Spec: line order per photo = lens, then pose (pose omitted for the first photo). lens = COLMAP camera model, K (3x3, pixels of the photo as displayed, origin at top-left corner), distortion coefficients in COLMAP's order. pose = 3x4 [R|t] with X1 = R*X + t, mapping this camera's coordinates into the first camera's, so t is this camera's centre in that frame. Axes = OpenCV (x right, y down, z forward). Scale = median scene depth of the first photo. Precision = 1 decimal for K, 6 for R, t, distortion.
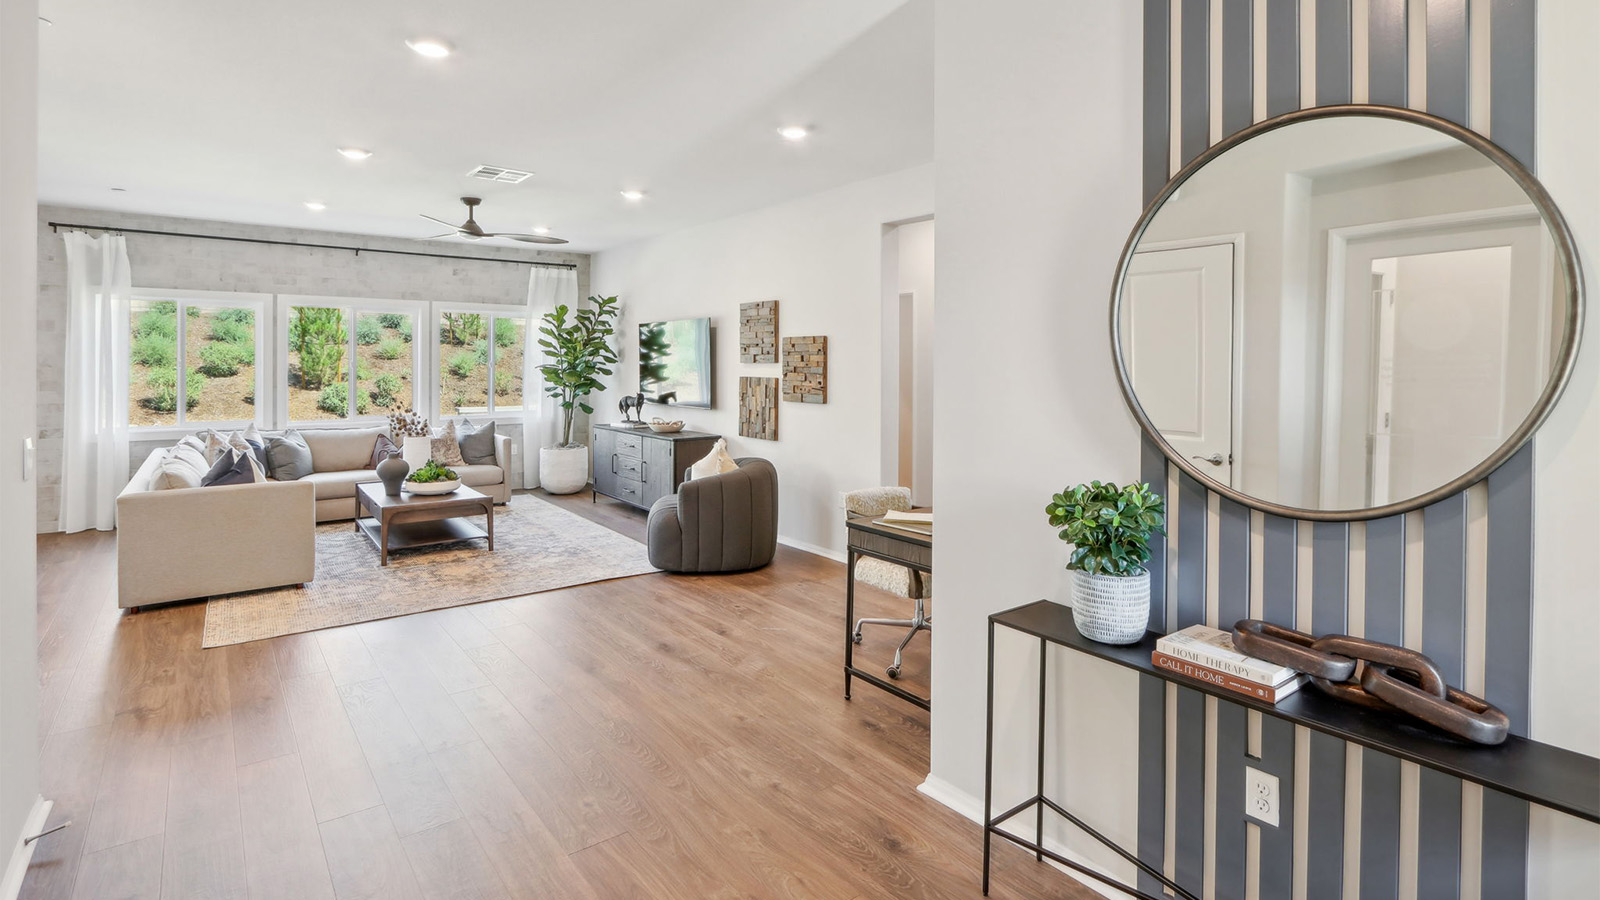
lens RADIAL K [[742.1, 0, 793.0], [0, 742.1, 340.2], [0, 0, 1]] dist [-0.021201, 0.001107]
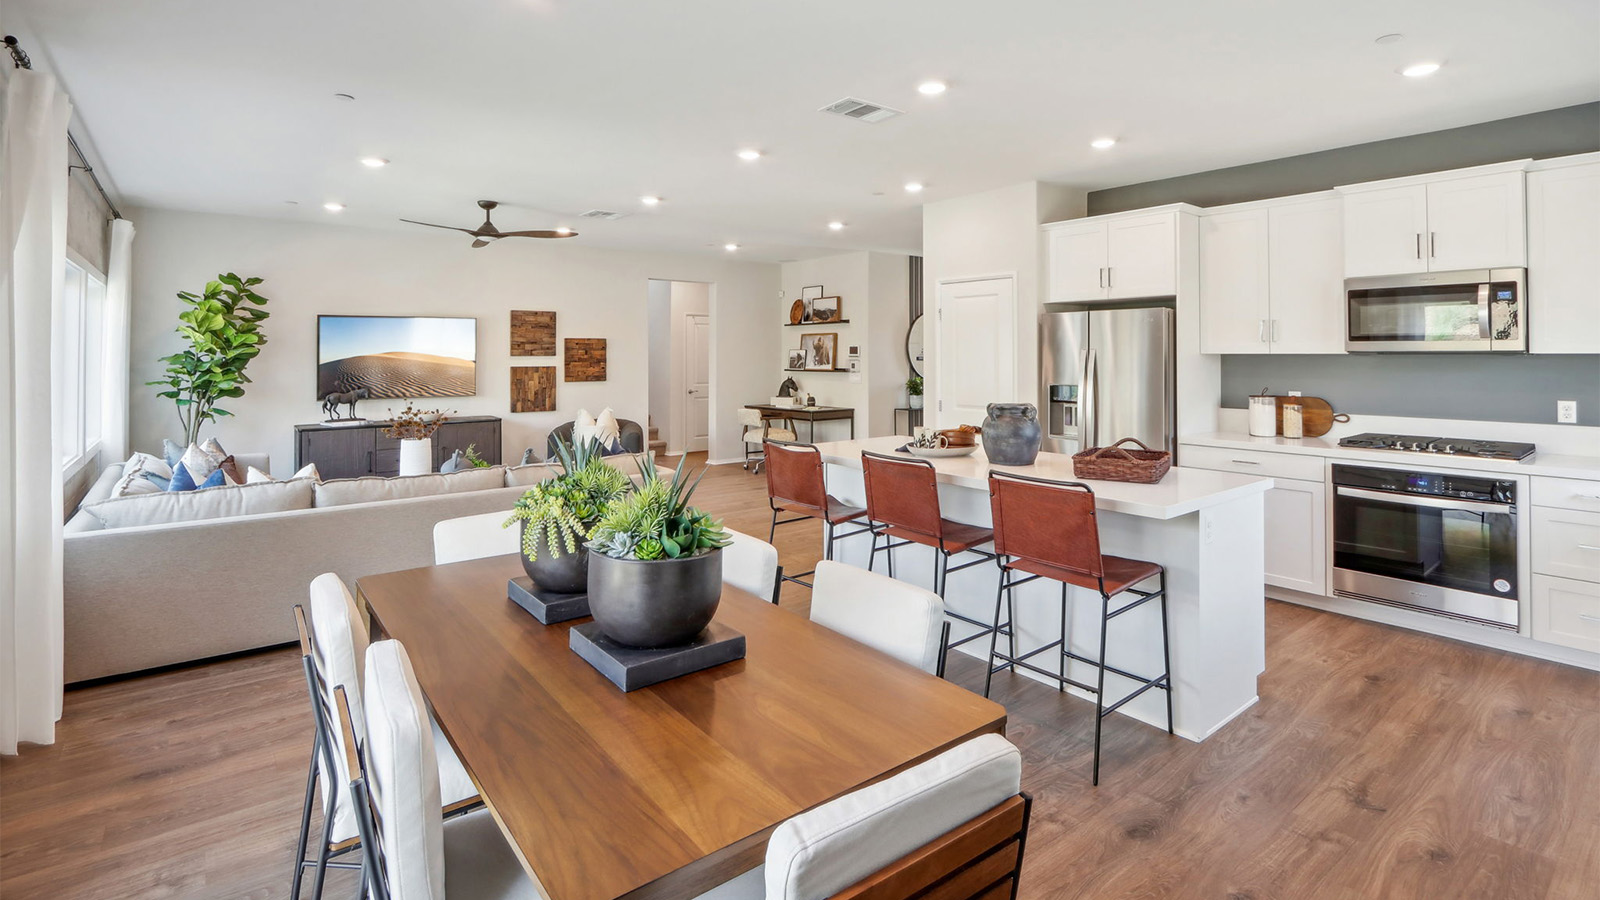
lens RADIAL K [[742.1, 0, 793.0], [0, 742.1, 340.2], [0, 0, 1]] dist [-0.021201, 0.001107]
pose [[0.004566, 0.015986, 0.999862, -1.250258], [-0.024995, 0.999562, -0.015867, 0.009928], [-0.999677, -0.024919, 0.004964, 0.460866]]
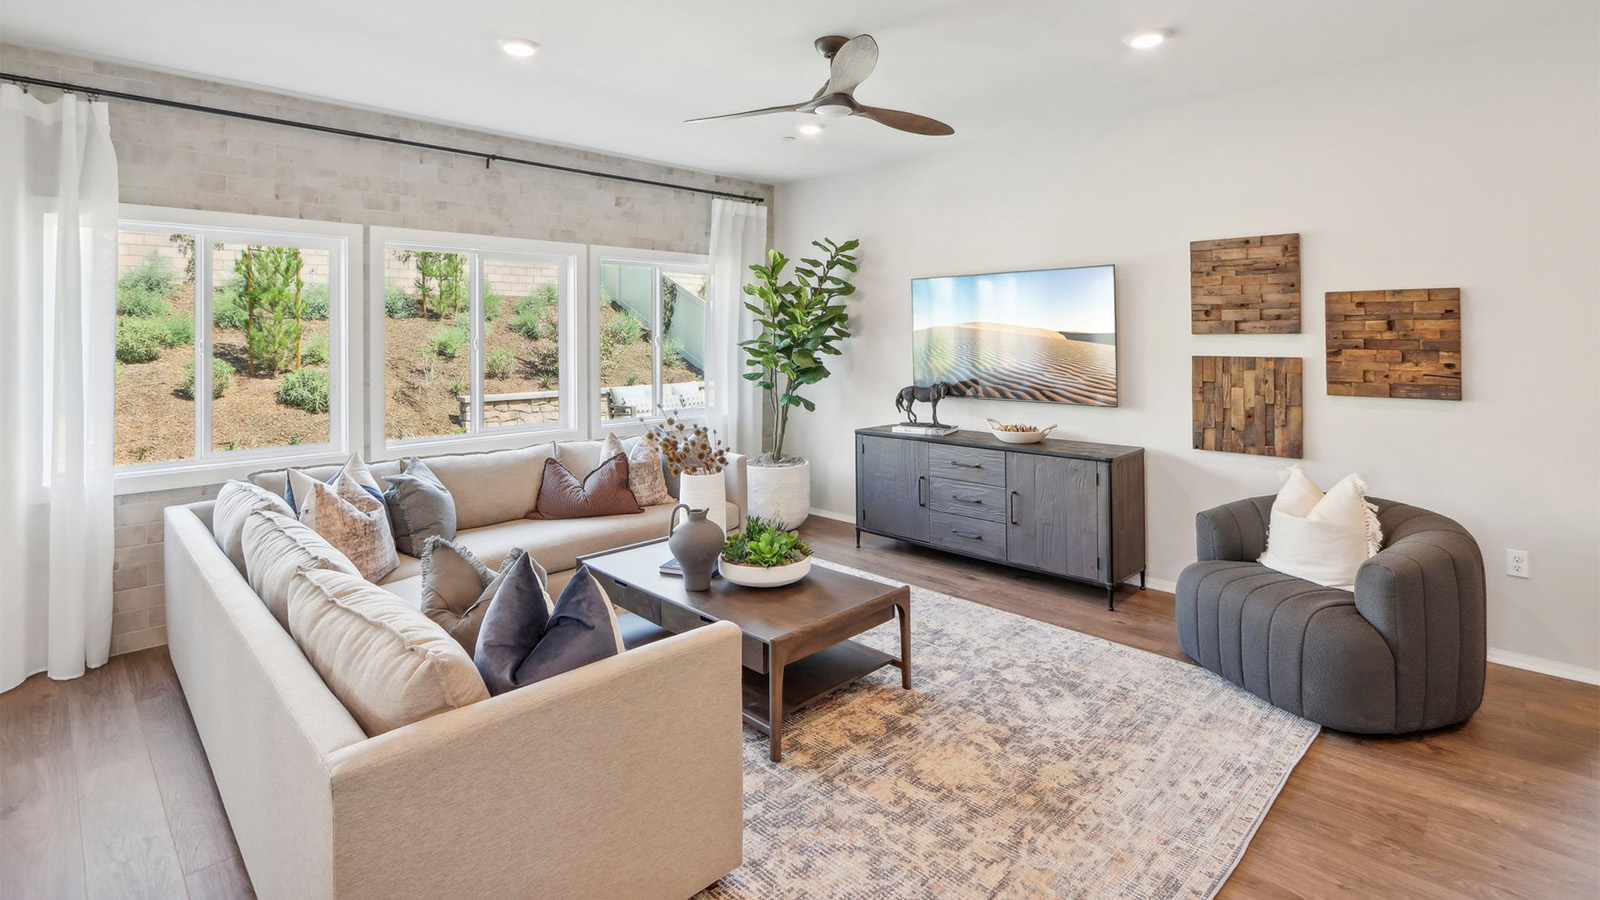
lens RADIAL K [[742.1, 0, 793.0], [0, 742.1, 340.2], [0, 0, 1]] dist [-0.021201, 0.001107]
pose [[0.991662, -0.010661, 0.128425, -0.453863], [0.006168, 0.999356, 0.035336, 0.009863], [-0.128719, -0.034249, 0.991090, 0.380500]]
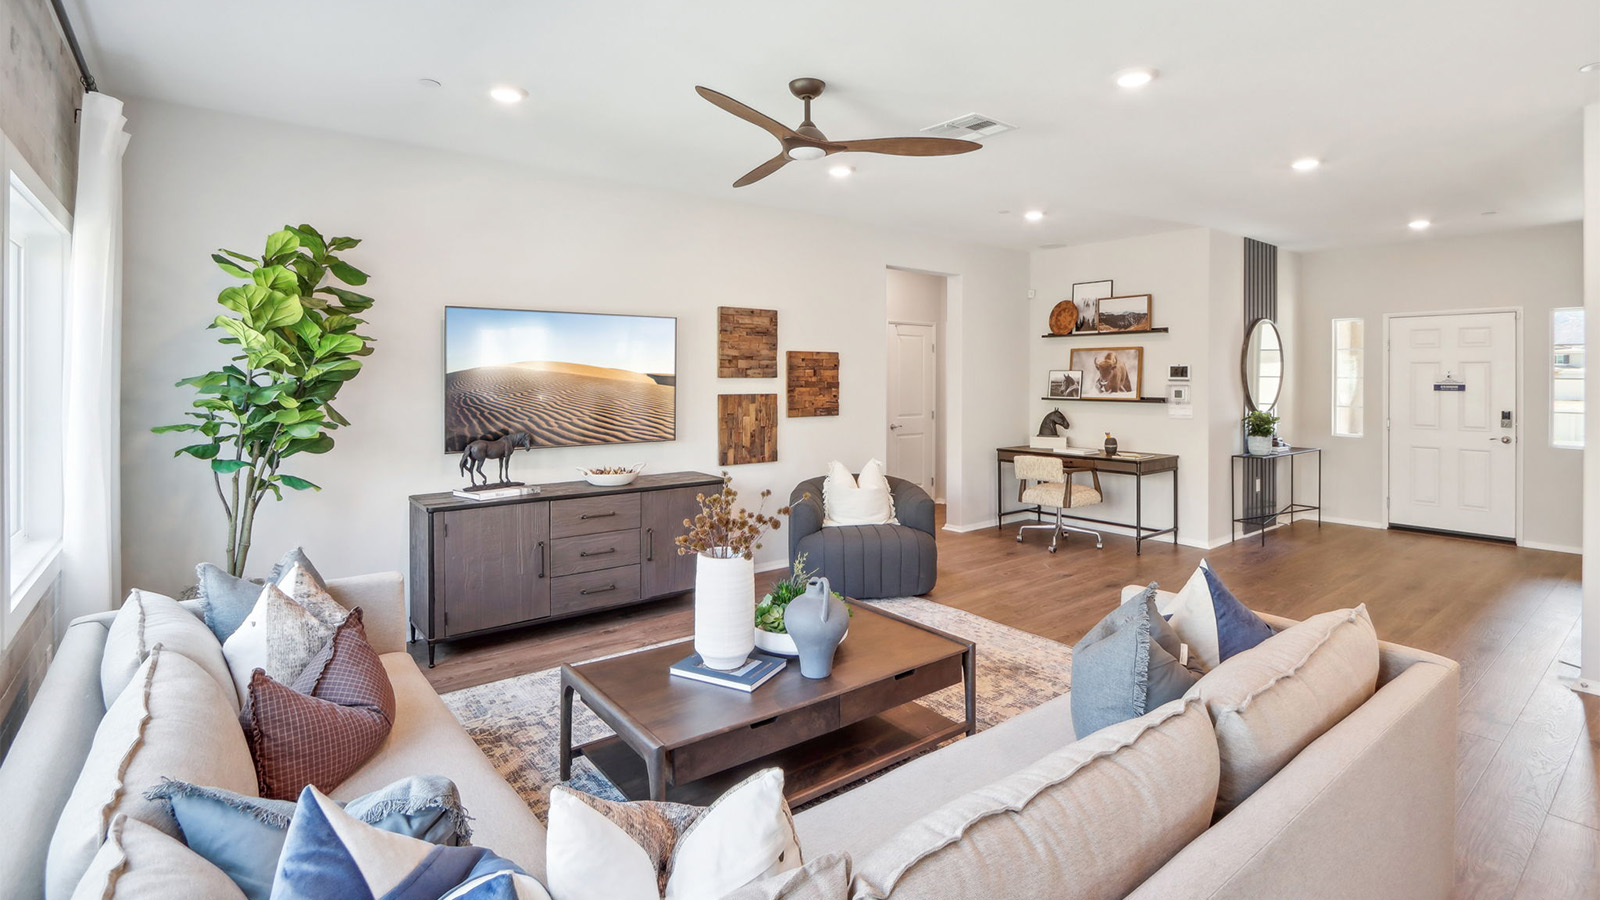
lens RADIAL K [[742.1, 0, 793.0], [0, 742.1, 340.2], [0, 0, 1]] dist [-0.021201, 0.001107]
pose [[0.007038, 0.044707, 0.998975, -0.826124], [-0.030321, 0.998550, -0.044474, 0.020974], [-0.999515, -0.029977, 0.008383, 0.843870]]
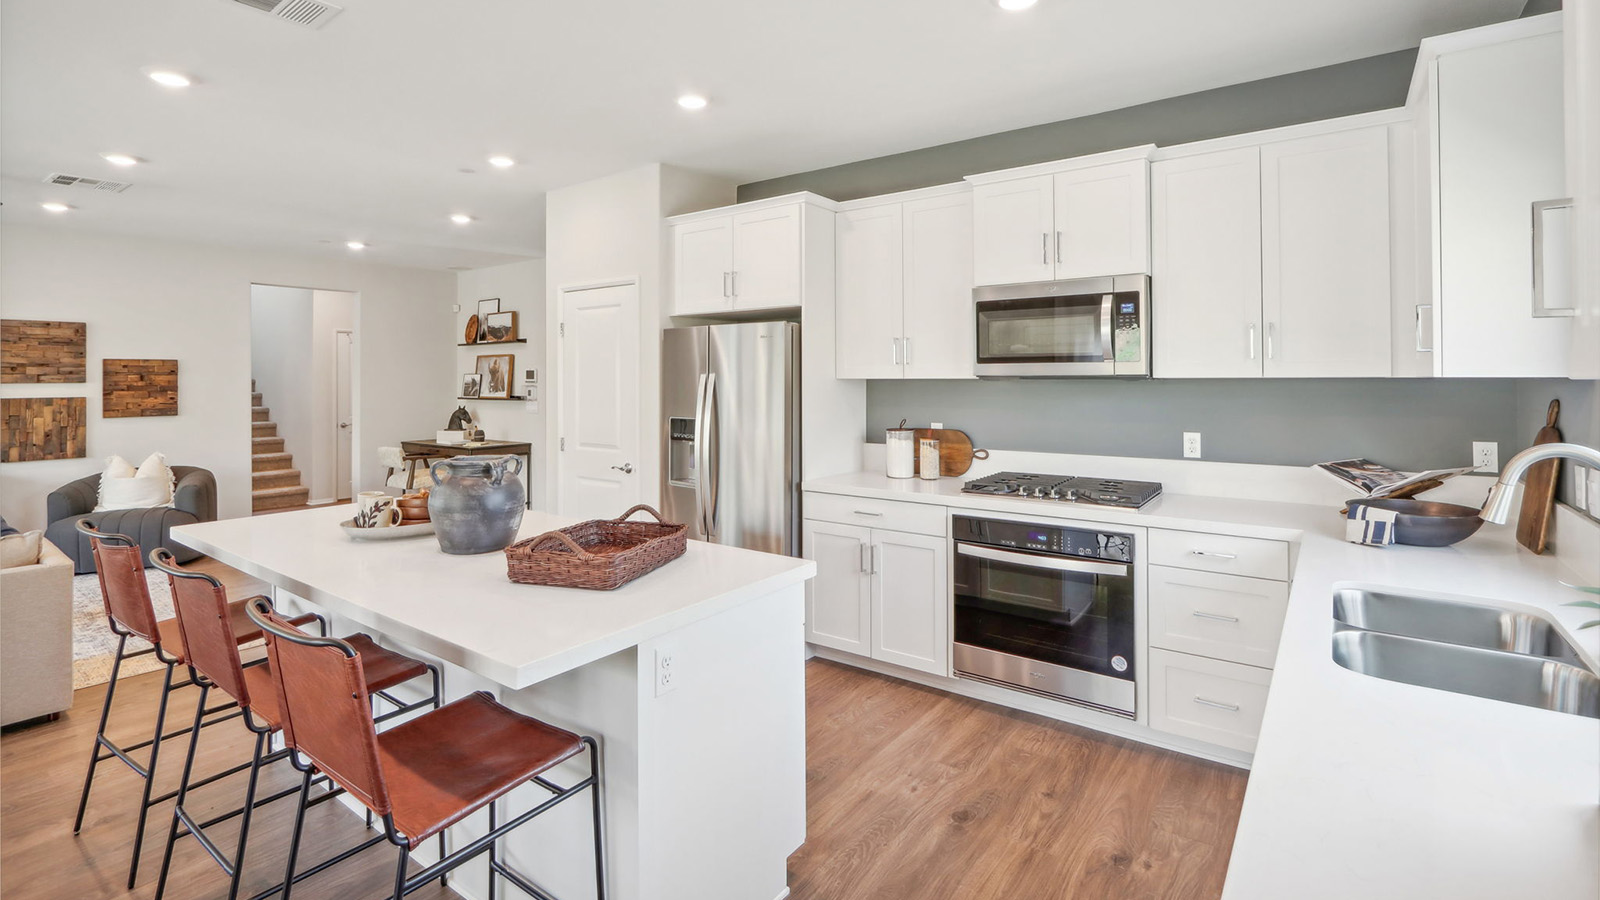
lens RADIAL K [[742.1, 0, 793.0], [0, 742.1, 340.2], [0, 0, 1]] dist [-0.021201, 0.001107]
pose [[-0.264024, 0.046320, 0.963403, -1.103291], [-0.021074, 0.998331, -0.053775, 0.004070], [-0.964286, -0.034501, -0.262607, 0.265660]]
